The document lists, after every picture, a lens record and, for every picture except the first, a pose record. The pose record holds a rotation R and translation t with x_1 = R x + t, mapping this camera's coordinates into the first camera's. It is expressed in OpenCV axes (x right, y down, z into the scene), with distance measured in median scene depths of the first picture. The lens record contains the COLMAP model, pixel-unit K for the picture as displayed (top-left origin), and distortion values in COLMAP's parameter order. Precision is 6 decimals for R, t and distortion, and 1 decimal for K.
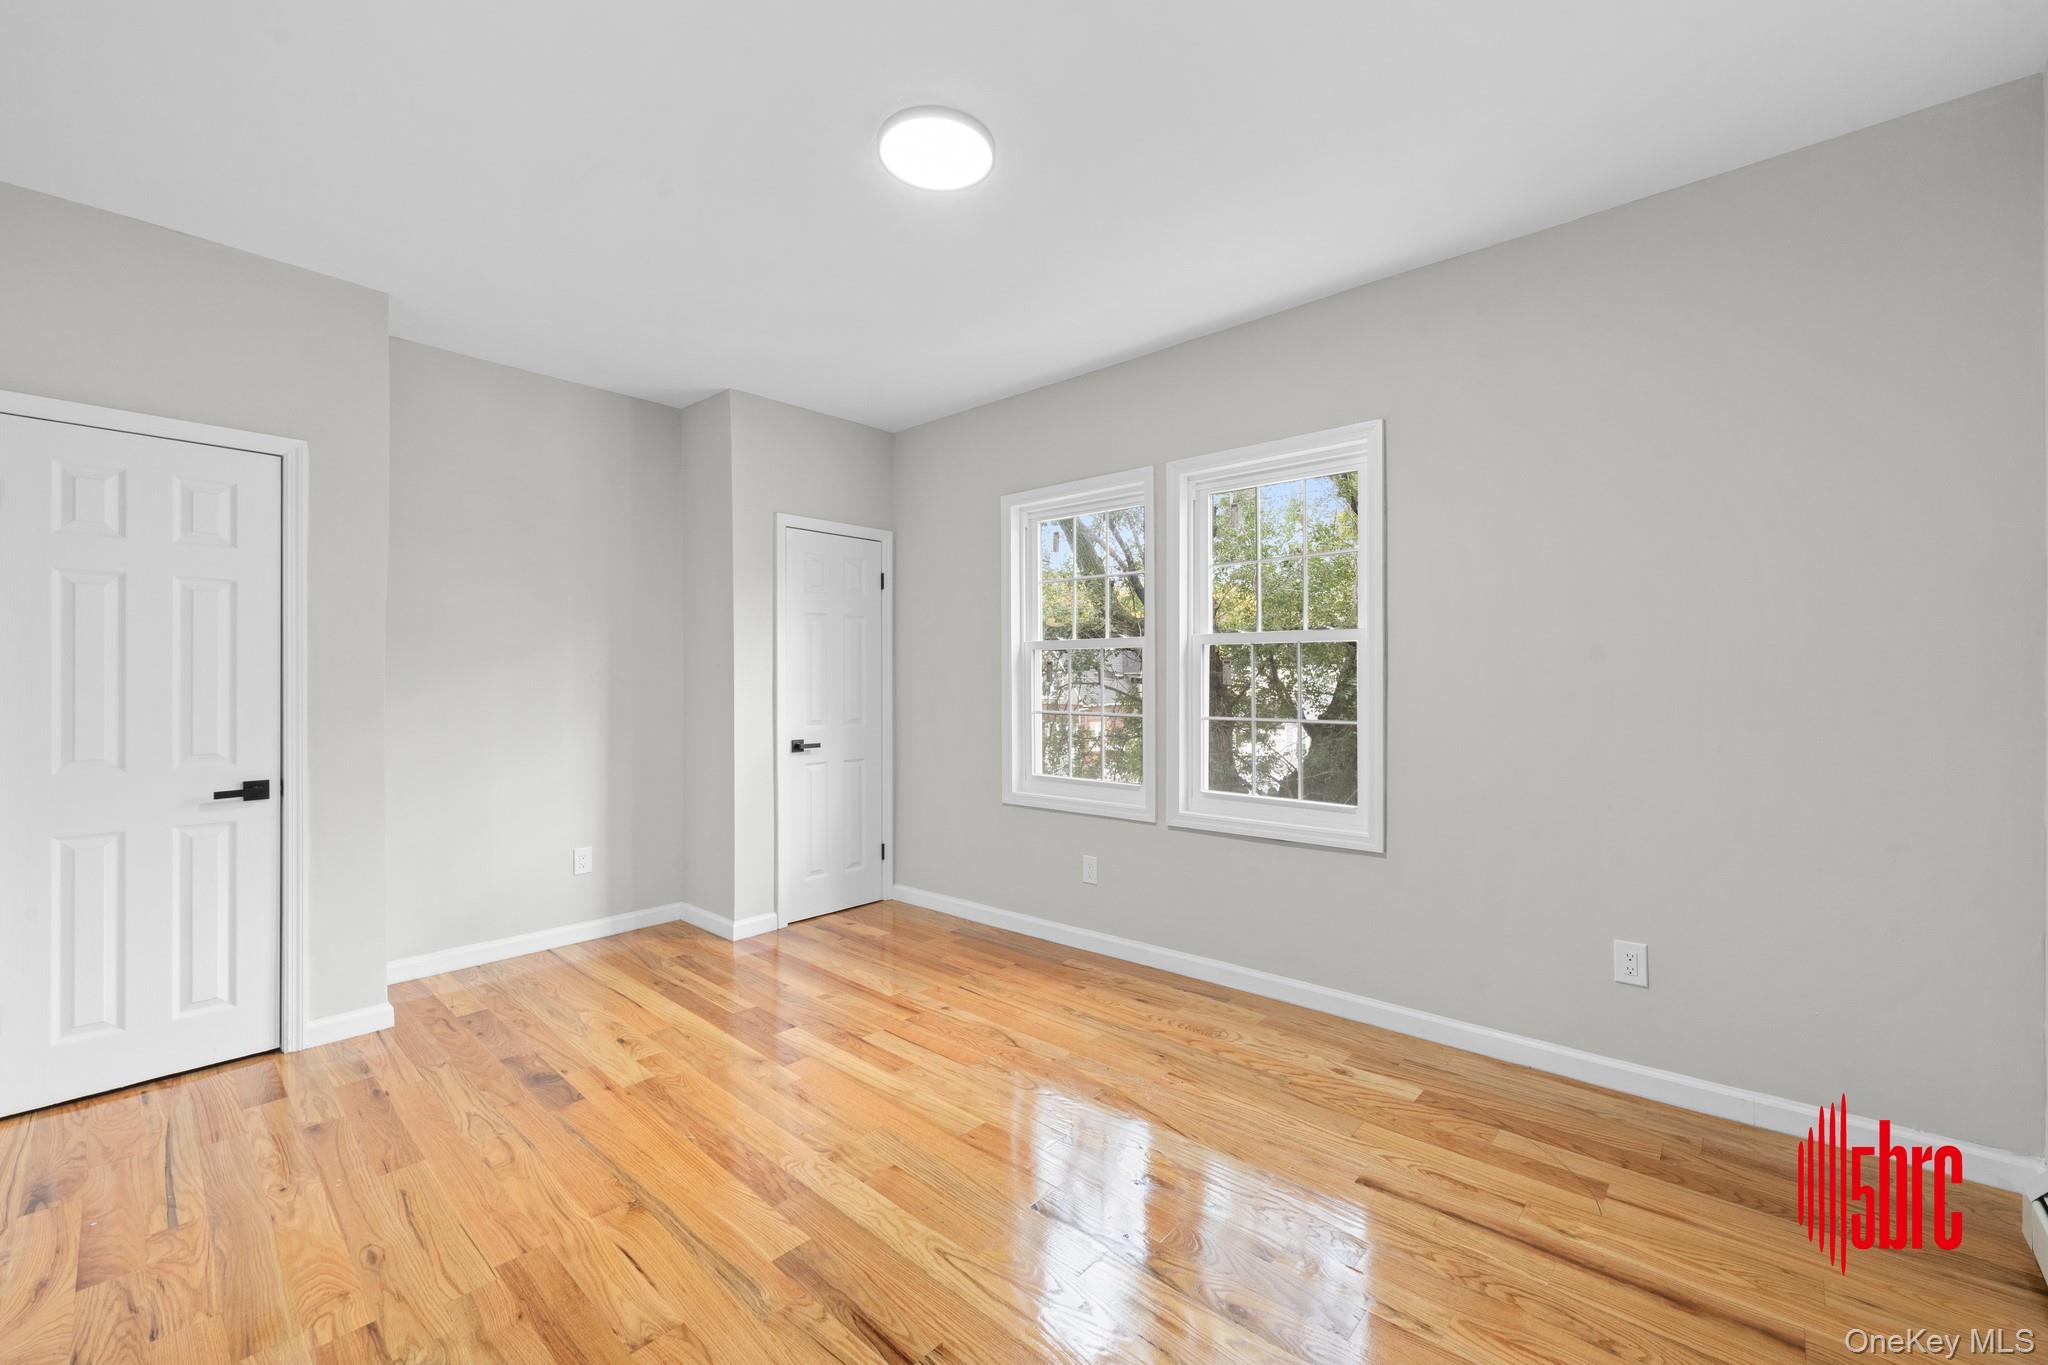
lens RADIAL K [[824.0, 0, 1015.4], [0, 824.0, 675.3], [0, 0, 1]] dist [-0.000782, -0.000459]
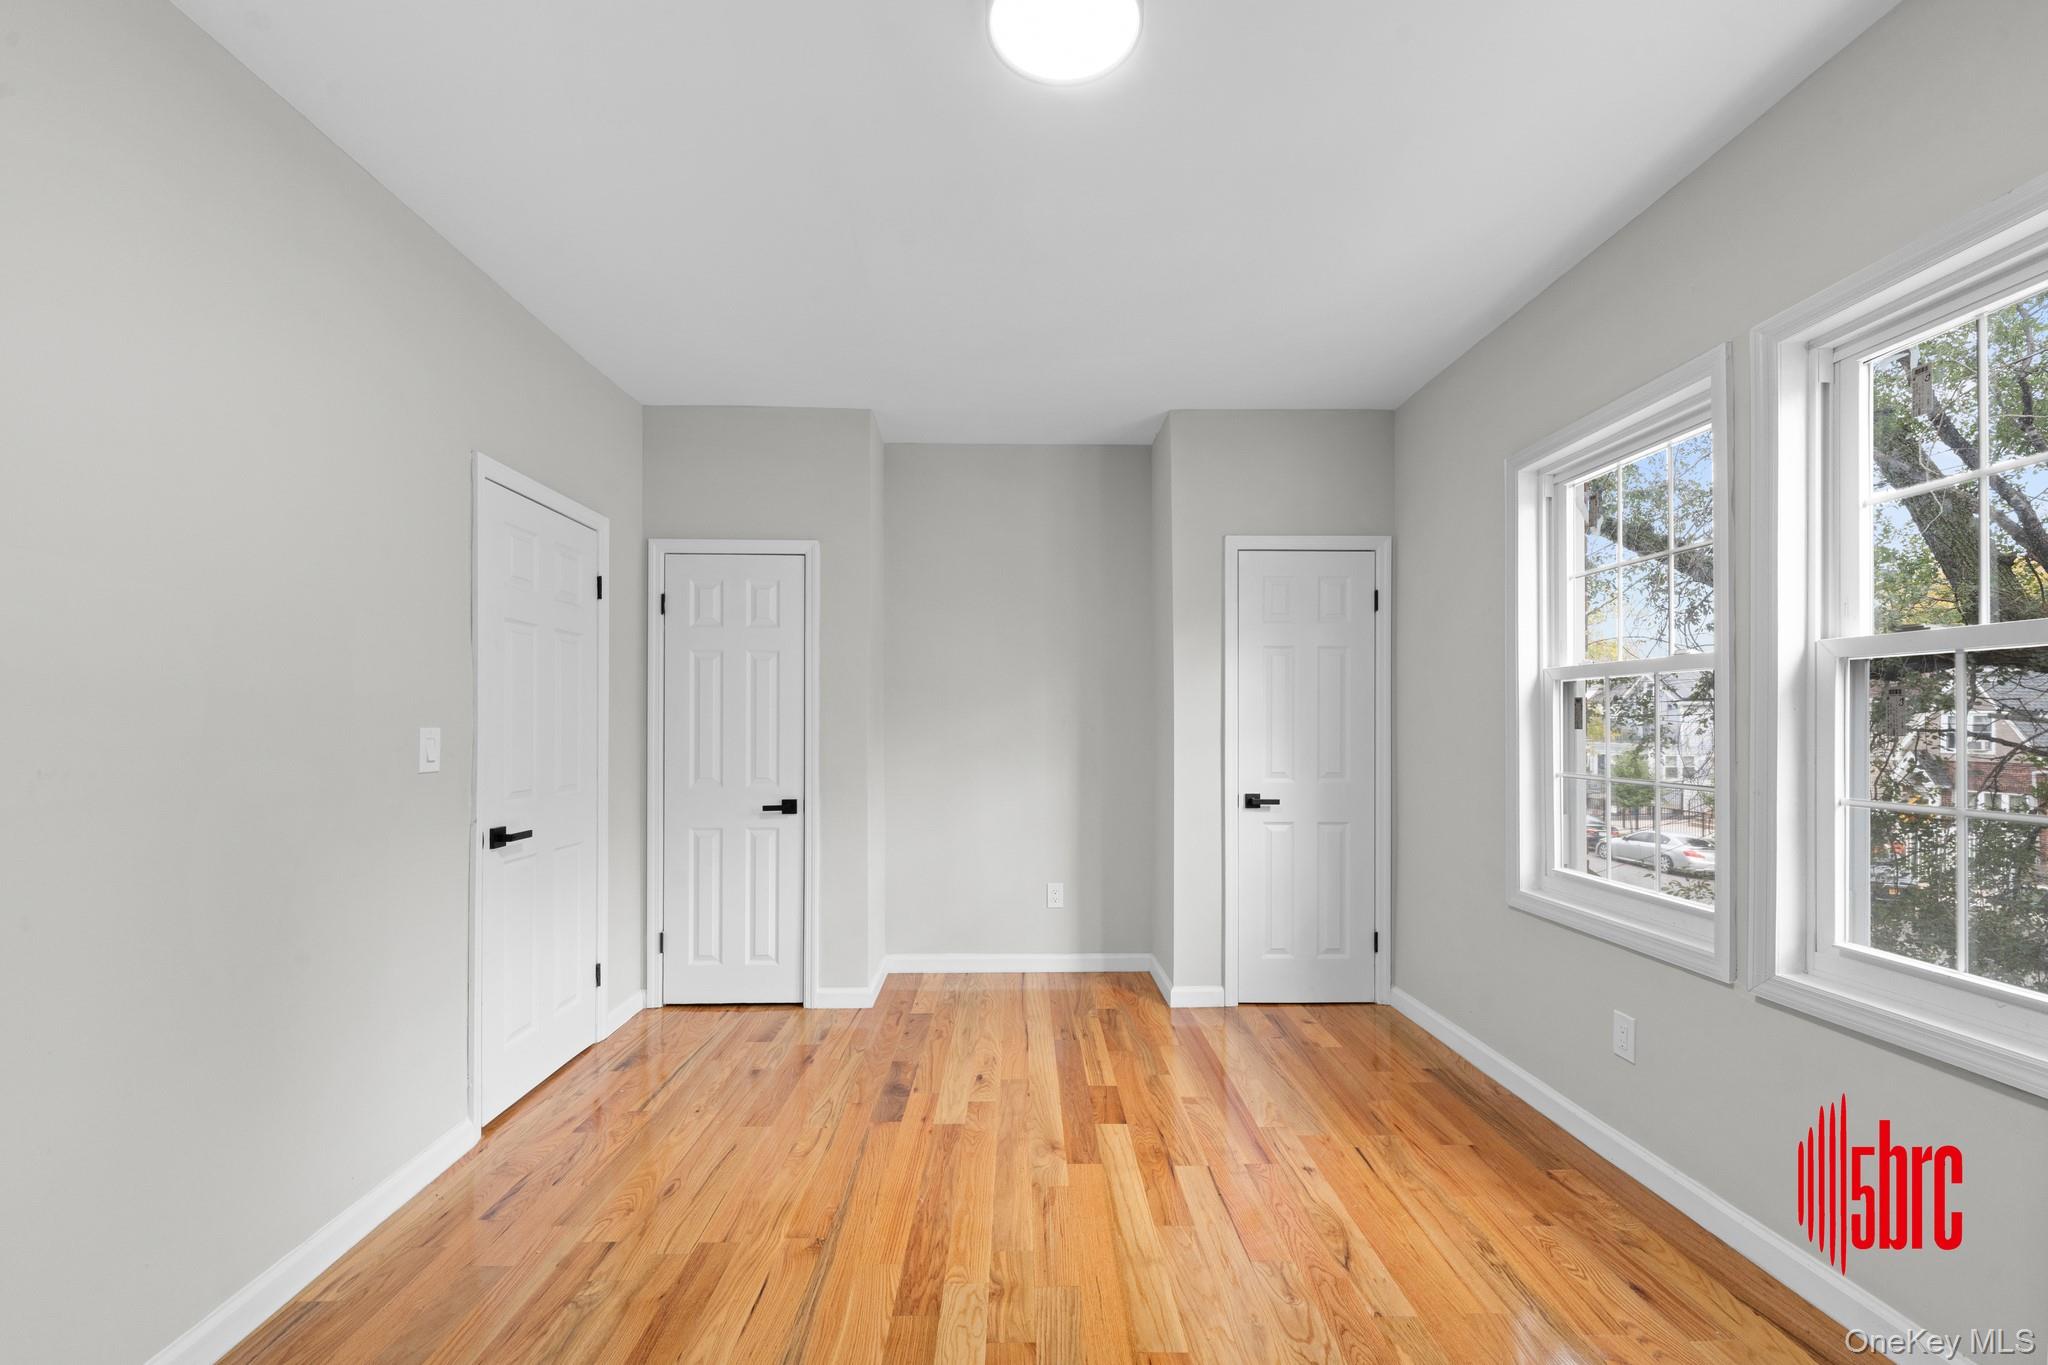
lens RADIAL K [[836.5, 0, 1021.8], [0, 836.5, 720.2], [0, 0, 1]] dist [0.002156, -0.000162]
pose [[0.683720, -0.001377, -0.729743, 0.298981], [0.002744, 0.999996, 0.000684, -0.000725], [0.729739, -0.002470, 0.683721, 0.310097]]
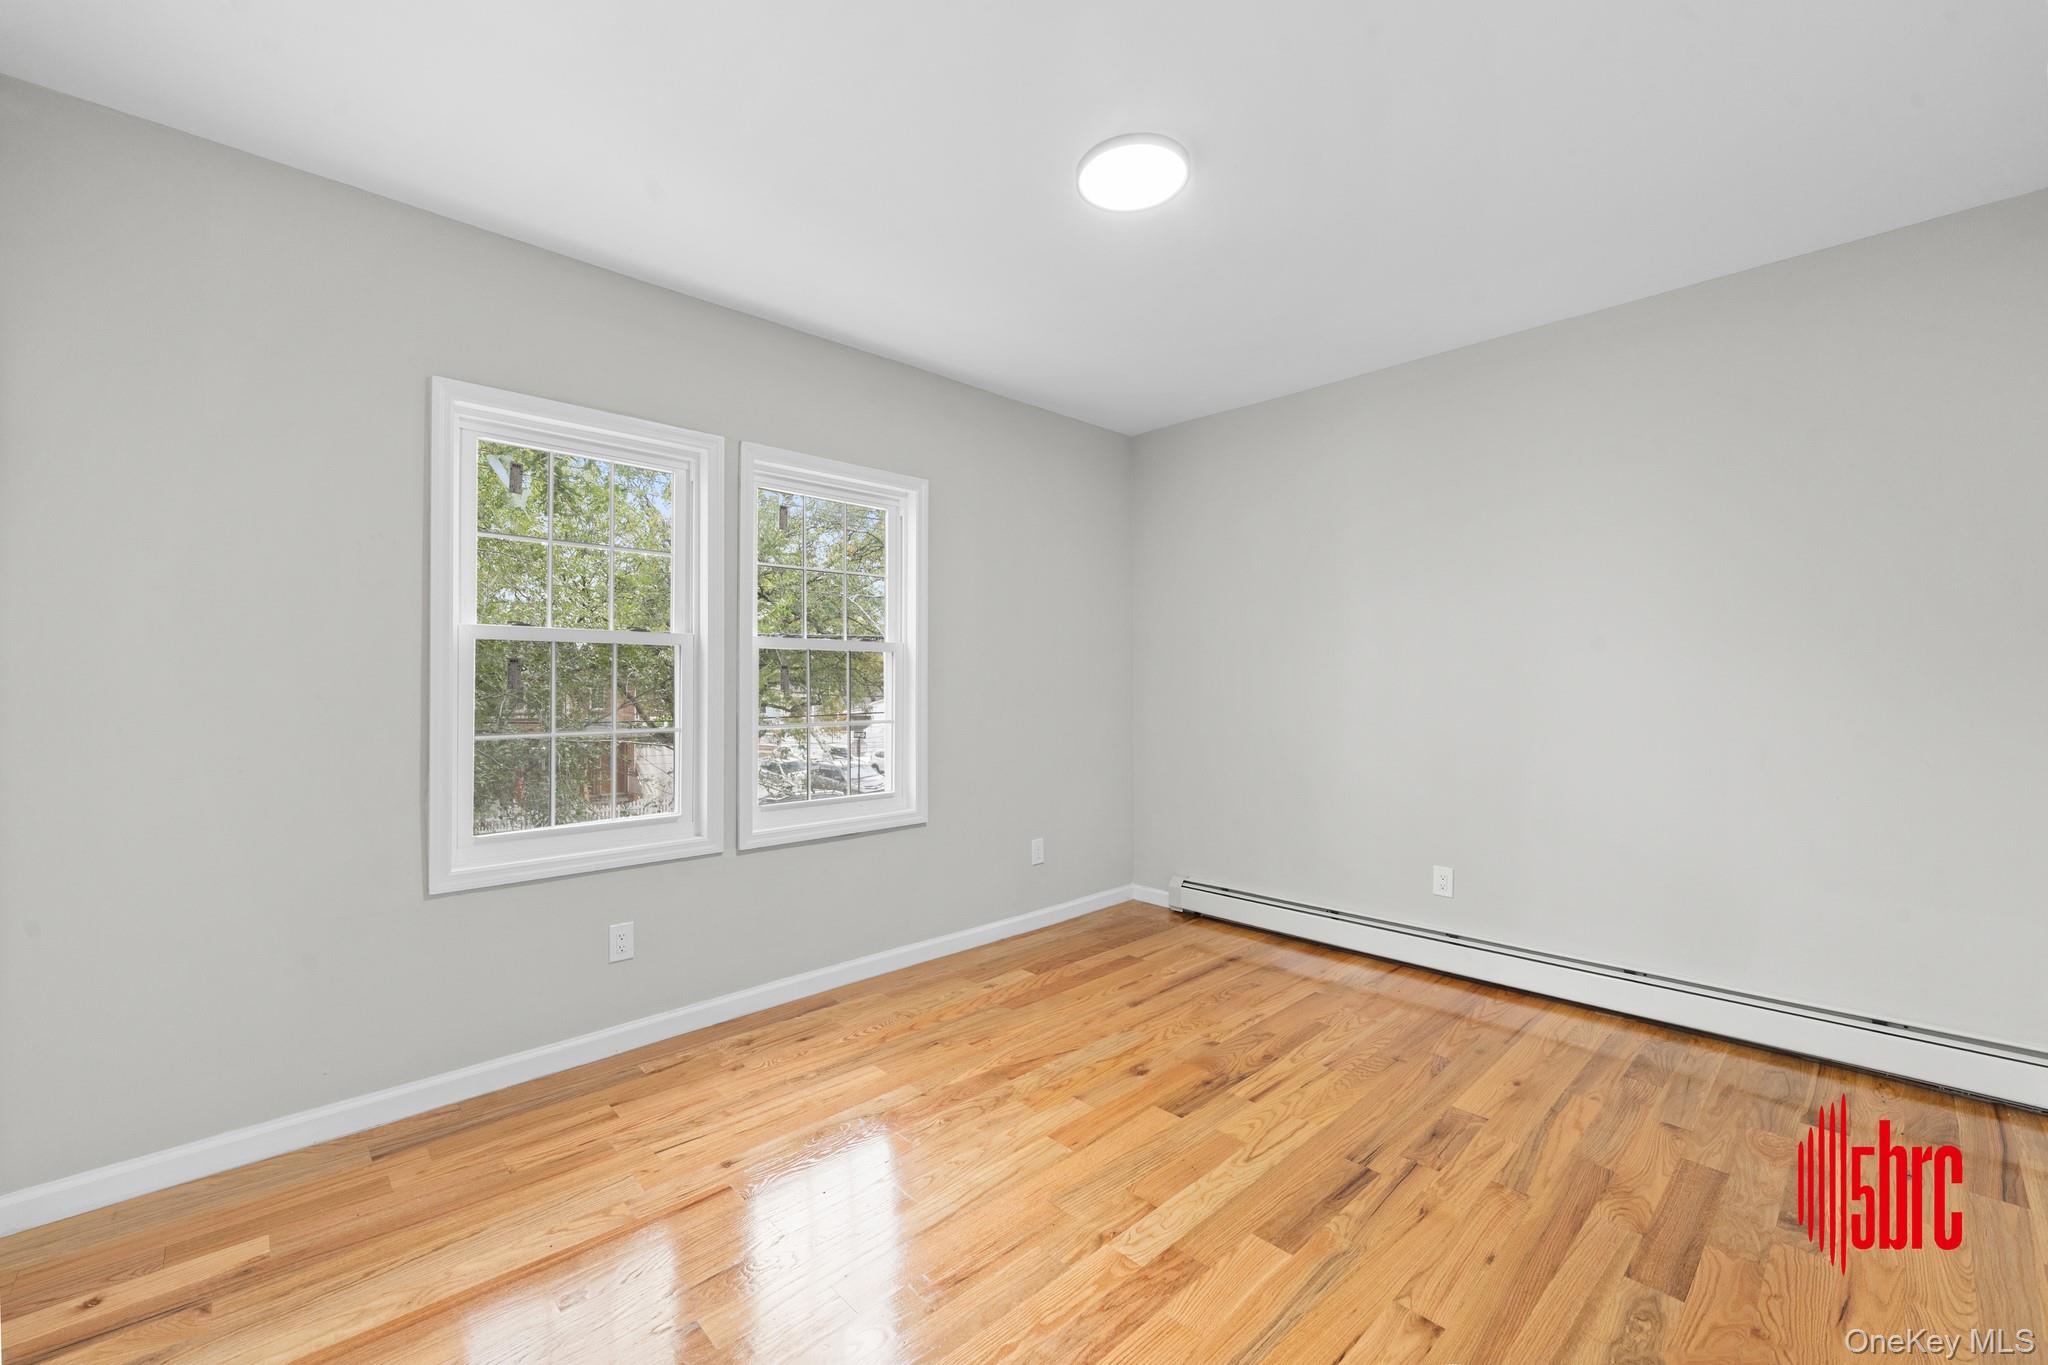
lens RADIAL K [[833.0, 0, 1016.1], [0, 833.0, 680.3], [0, 0, 1]] dist [-0.000007, -0.000100]
pose [[0.079293, 0.007105, 0.996826, -0.787515], [-0.002193, 0.999973, -0.006953, 0.005815], [-0.996849, -0.001634, 0.079306, 0.732971]]
